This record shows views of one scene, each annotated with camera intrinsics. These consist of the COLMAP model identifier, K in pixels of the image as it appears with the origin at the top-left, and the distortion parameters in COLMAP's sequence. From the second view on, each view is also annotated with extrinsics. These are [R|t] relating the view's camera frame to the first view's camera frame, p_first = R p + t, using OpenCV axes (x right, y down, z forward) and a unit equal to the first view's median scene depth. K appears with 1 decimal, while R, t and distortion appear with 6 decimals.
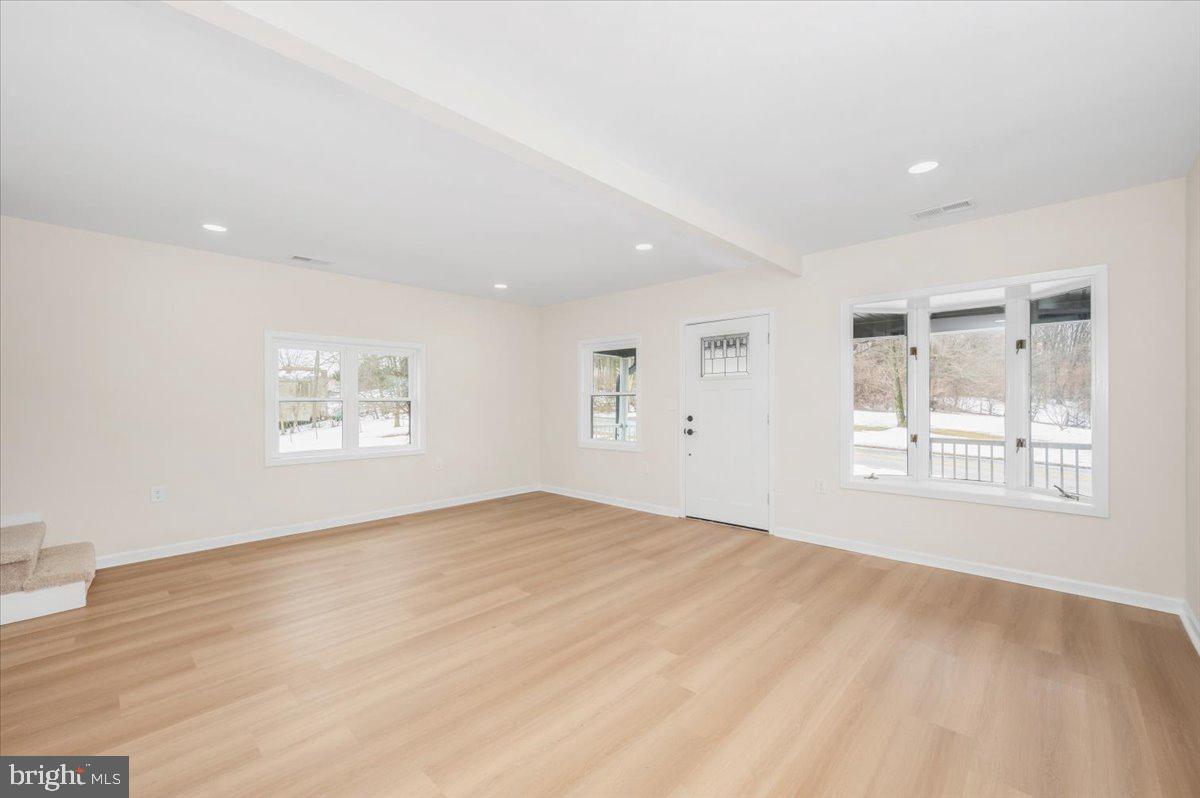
lens RADIAL K [[484.2, 0, 590.7], [0, 484.2, 395.1], [0, 0, 1]] dist [0.006028, -0.000507]
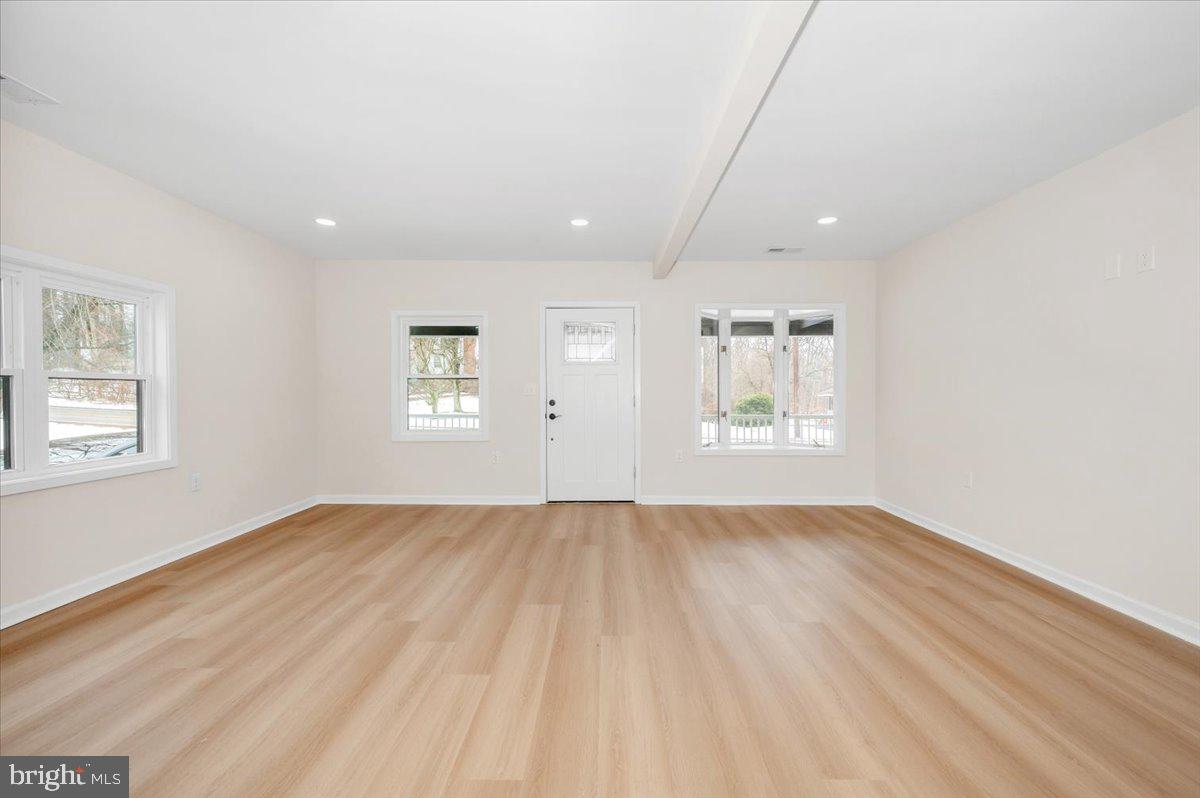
lens RADIAL K [[484.2, 0, 601.2], [0, 484.2, 396.5], [0, 0, 1]] dist [0.006028, -0.000507]
pose [[0.728556, 0.000699, 0.684986, -0.477047], [-0.011457, 0.999872, 0.011166, 0.027757], [-0.684890, -0.015983, 0.728471, 0.251938]]
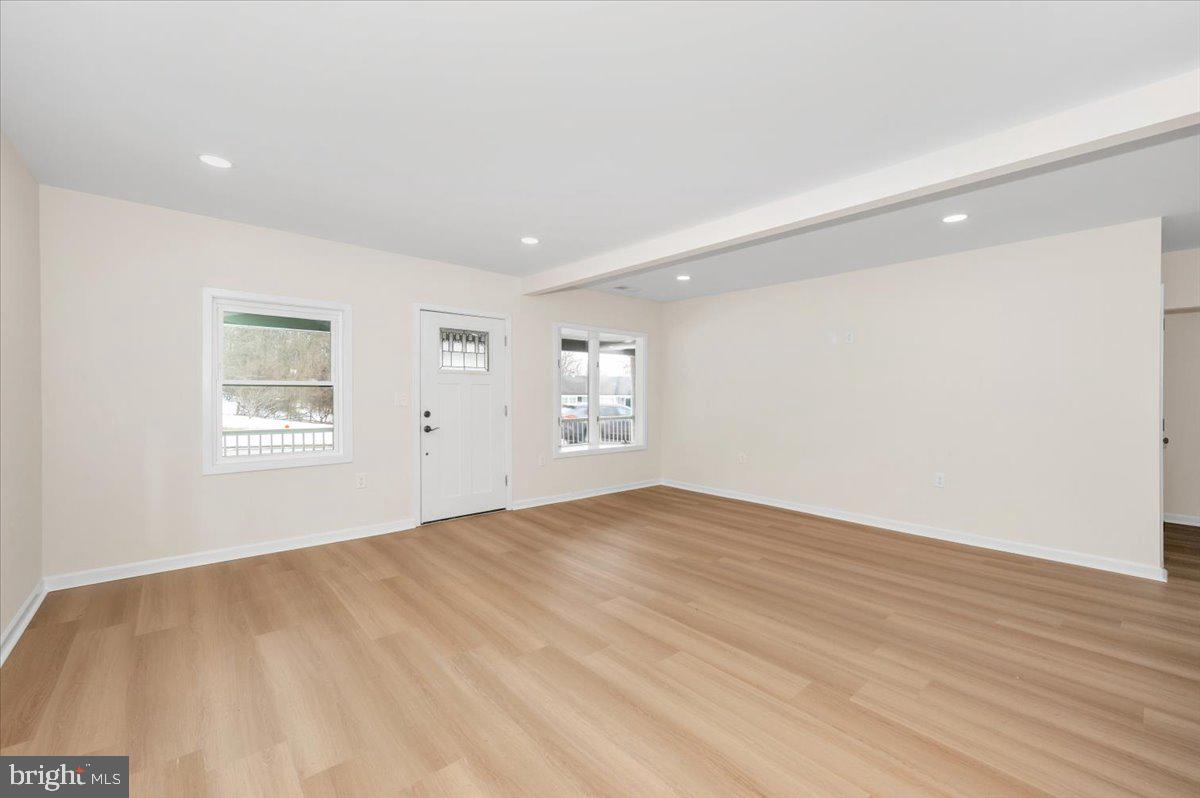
lens RADIAL K [[484.2, 0, 603.3], [0, 484.2, 403.1], [0, 0, 1]] dist [0.006028, -0.000507]
pose [[0.090584, -0.015402, 0.995770, -0.798195], [-0.019648, 0.999658, 0.017250, 0.006513], [-0.995695, -0.021127, 0.090250, 0.704032]]
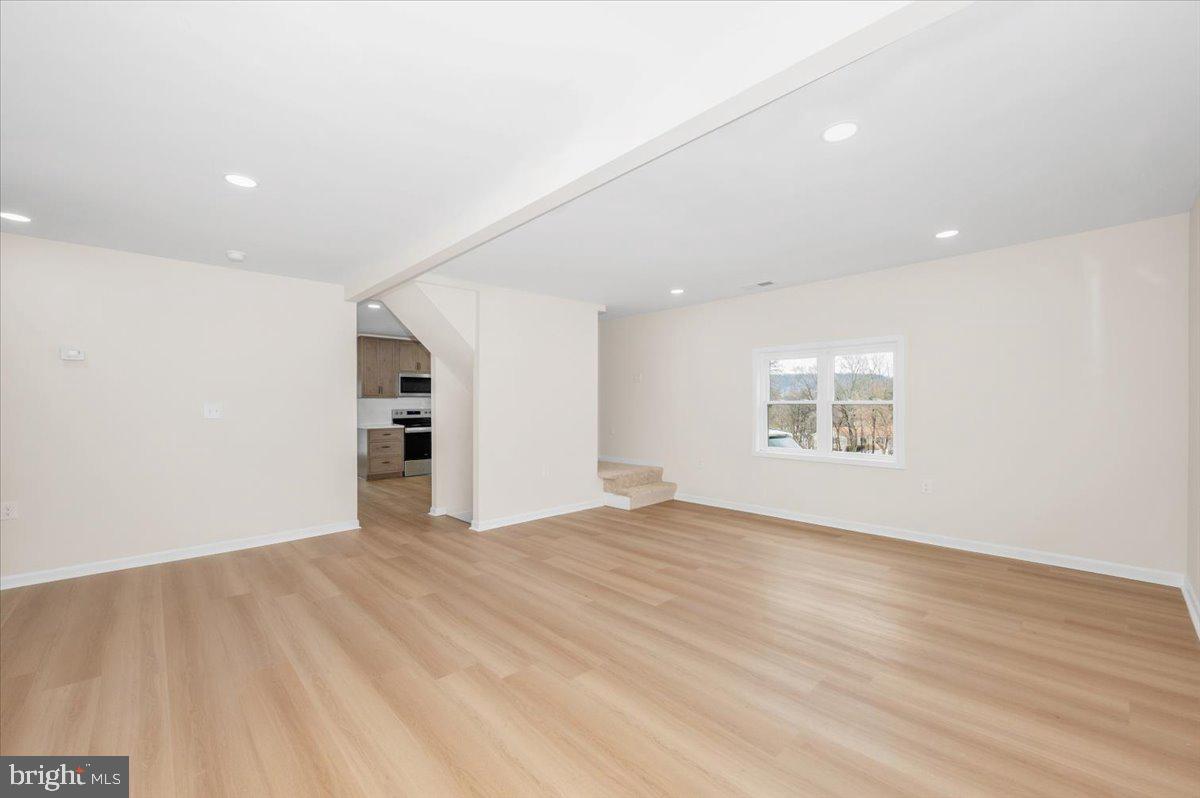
lens RADIAL K [[484.2, 0, 617.1], [0, 484.2, 402.5], [0, 0, 1]] dist [0.006028, -0.000507]
pose [[-0.033646, -0.001071, -0.999433, 0.631473], [0.021384, 0.999770, -0.001792, 0.000577], [0.999205, -0.021432, -0.033615, 0.709893]]
